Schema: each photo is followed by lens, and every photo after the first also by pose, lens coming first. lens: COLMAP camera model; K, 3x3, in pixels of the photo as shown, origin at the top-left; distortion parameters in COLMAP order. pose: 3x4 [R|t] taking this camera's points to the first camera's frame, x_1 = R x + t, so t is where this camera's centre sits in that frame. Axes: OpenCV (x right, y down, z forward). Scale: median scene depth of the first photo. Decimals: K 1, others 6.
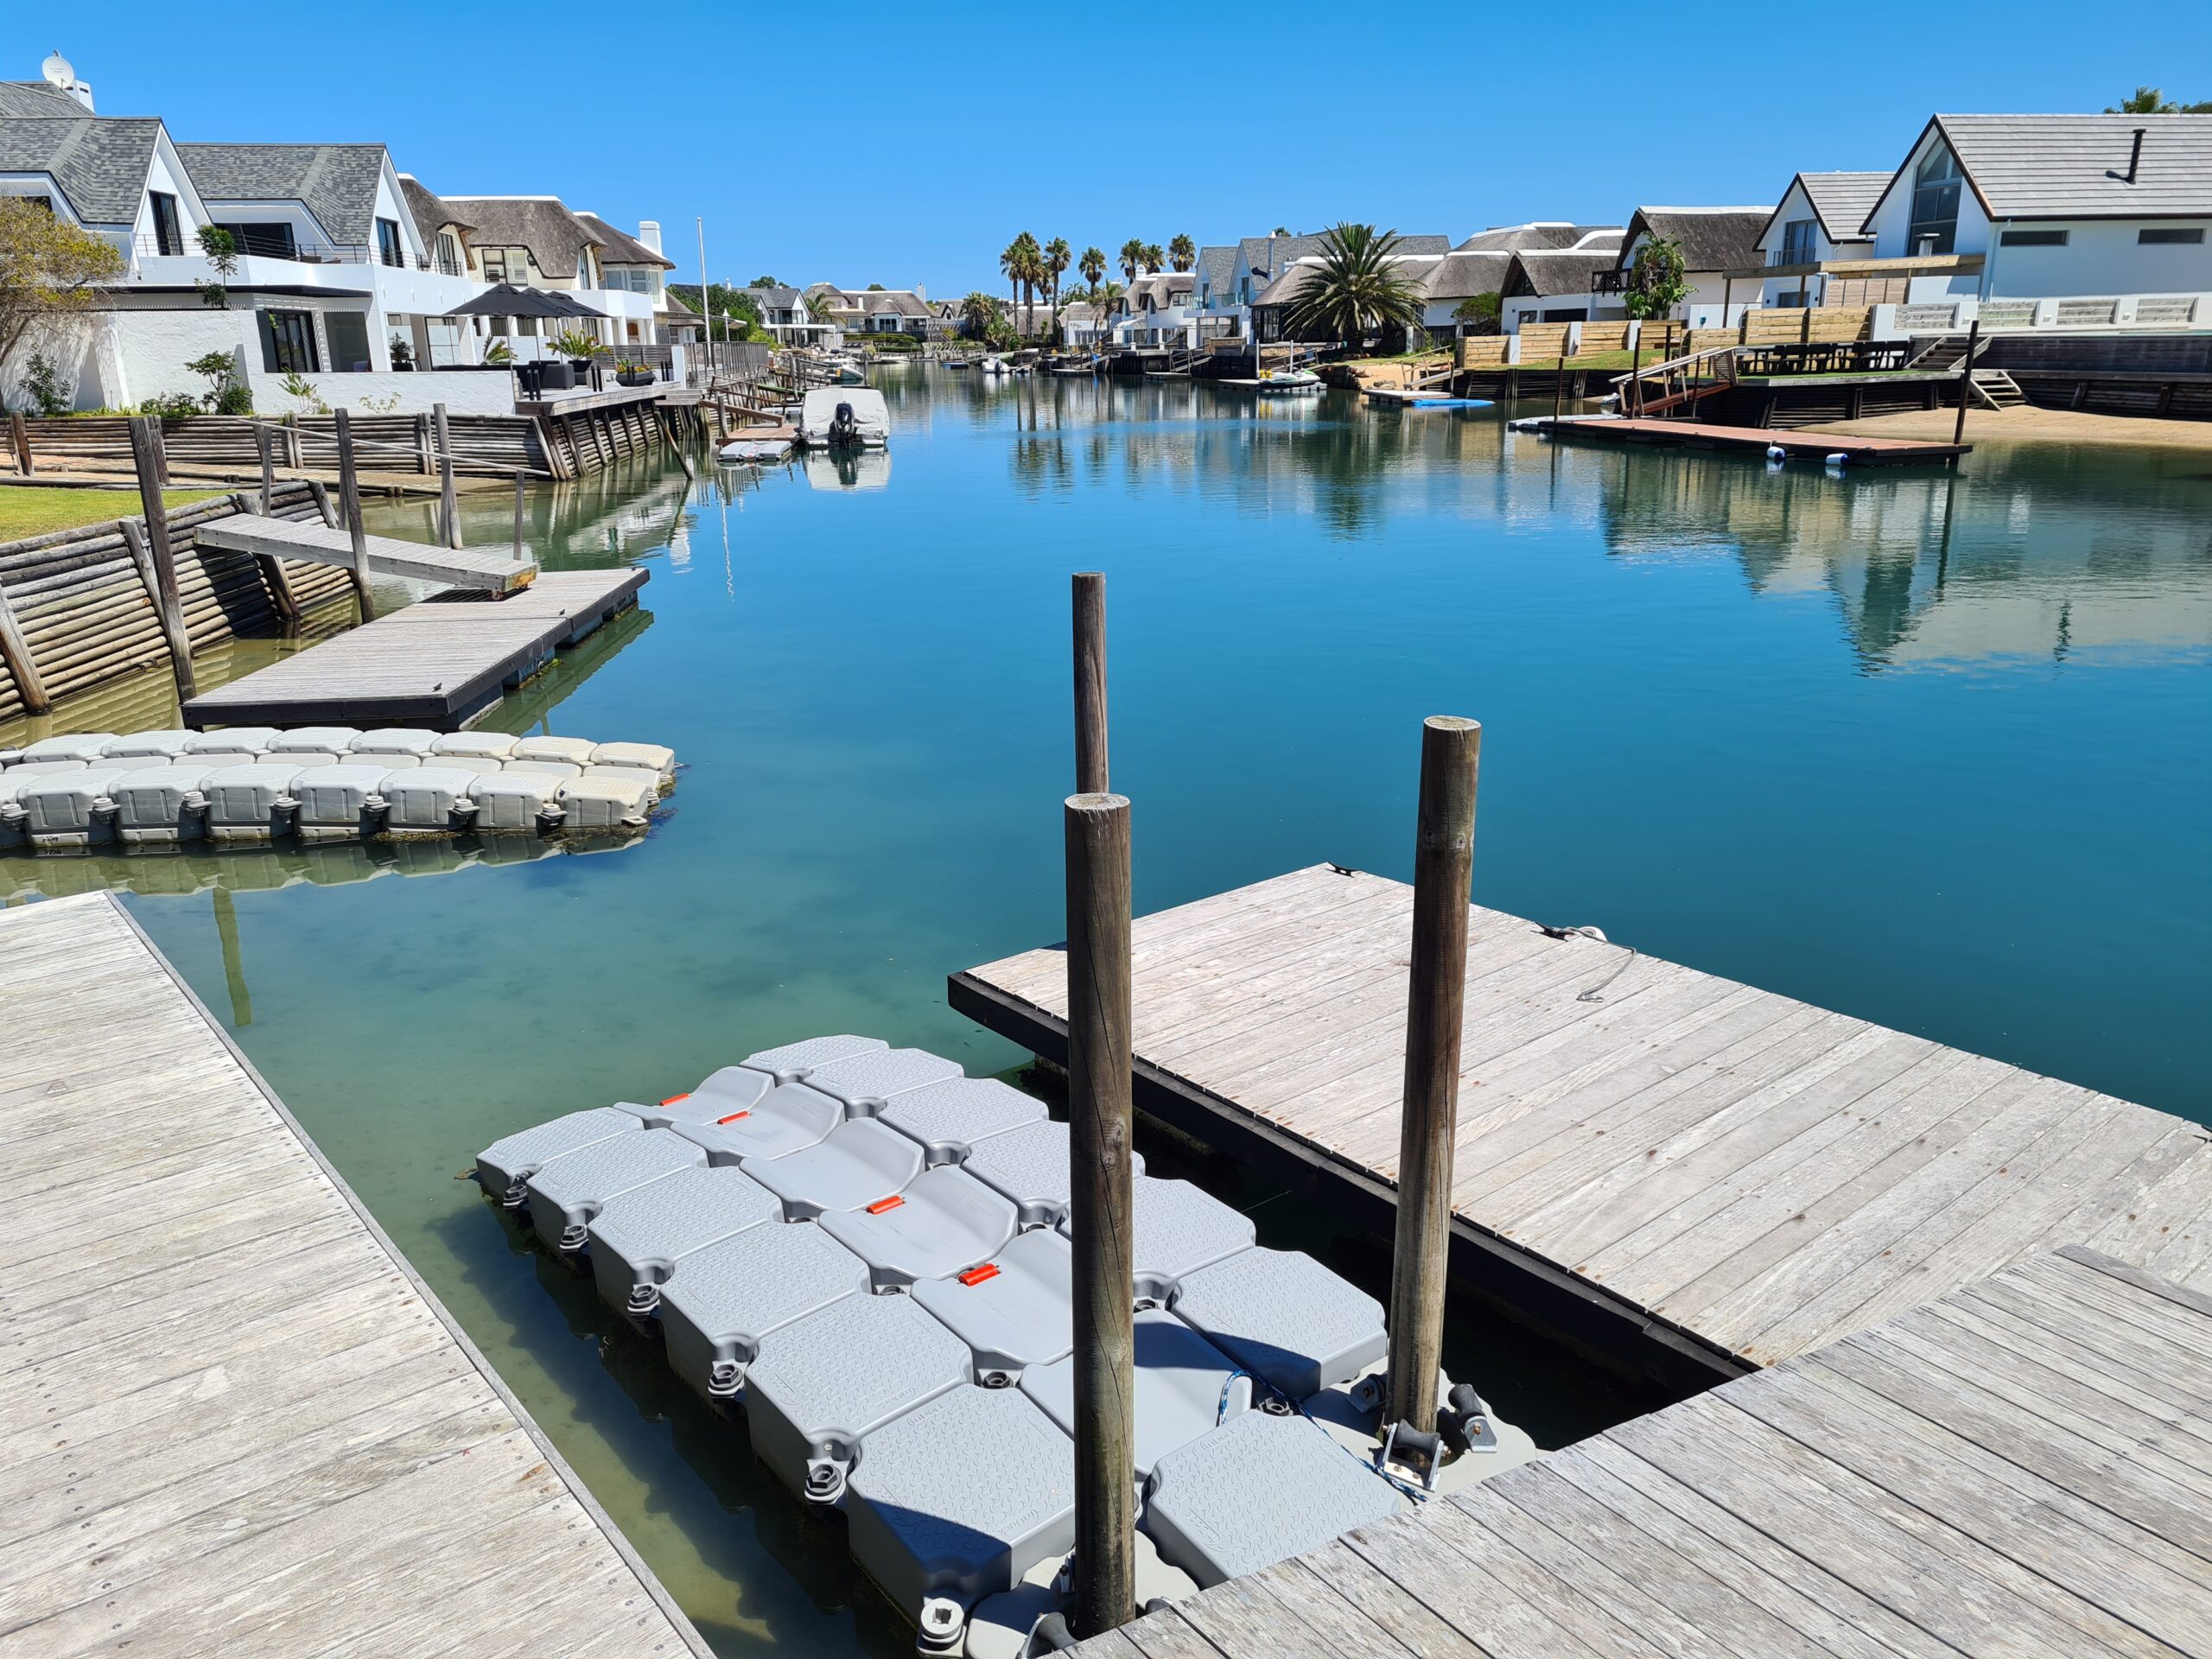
lens RADIAL K [[1663.2, 0, 1099.4], [0, 1663.2, 827.3], [0, 0, 1]] dist [0.059562, -0.045786]
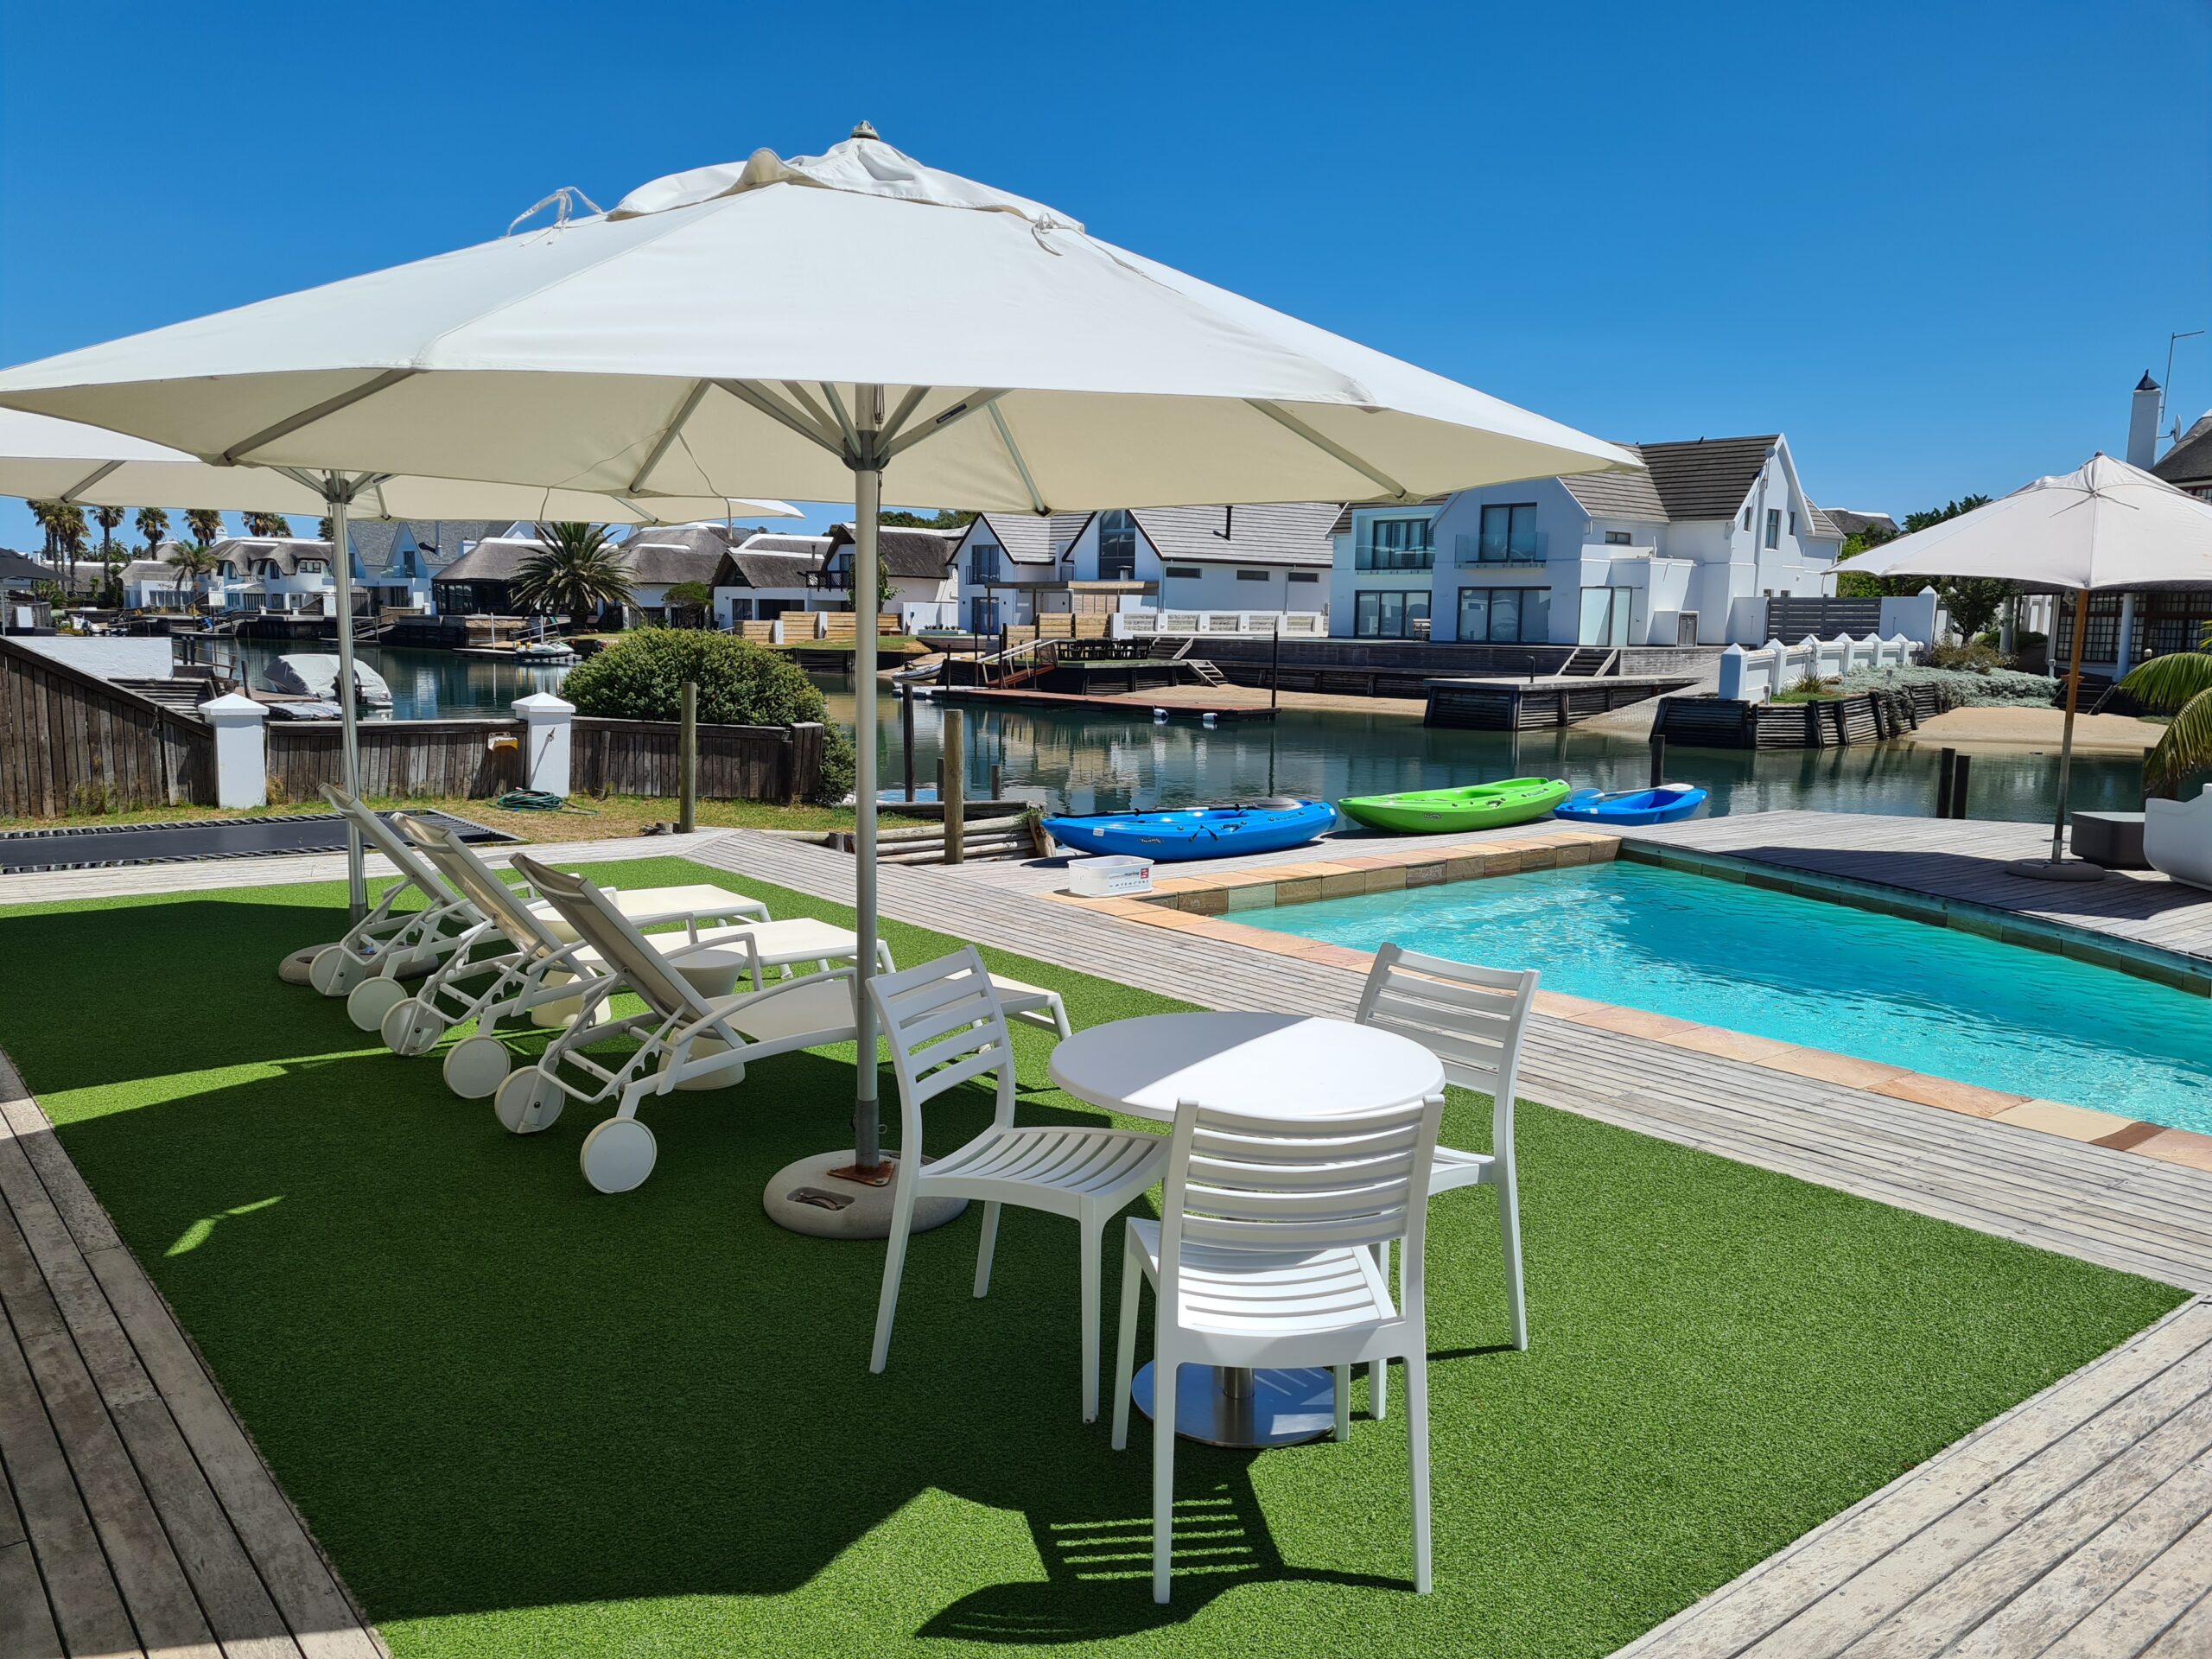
lens RADIAL K [[1663.2, 0, 1103.0], [0, 1663.2, 840.8], [0, 0, 1]] dist [0.059562, -0.045786]
pose [[0.830391, -0.045096, 0.555353, -0.312041], [0.126922, 0.985825, -0.109730, 0.029147], [-0.542532, 0.161605, 0.824344, -0.110392]]
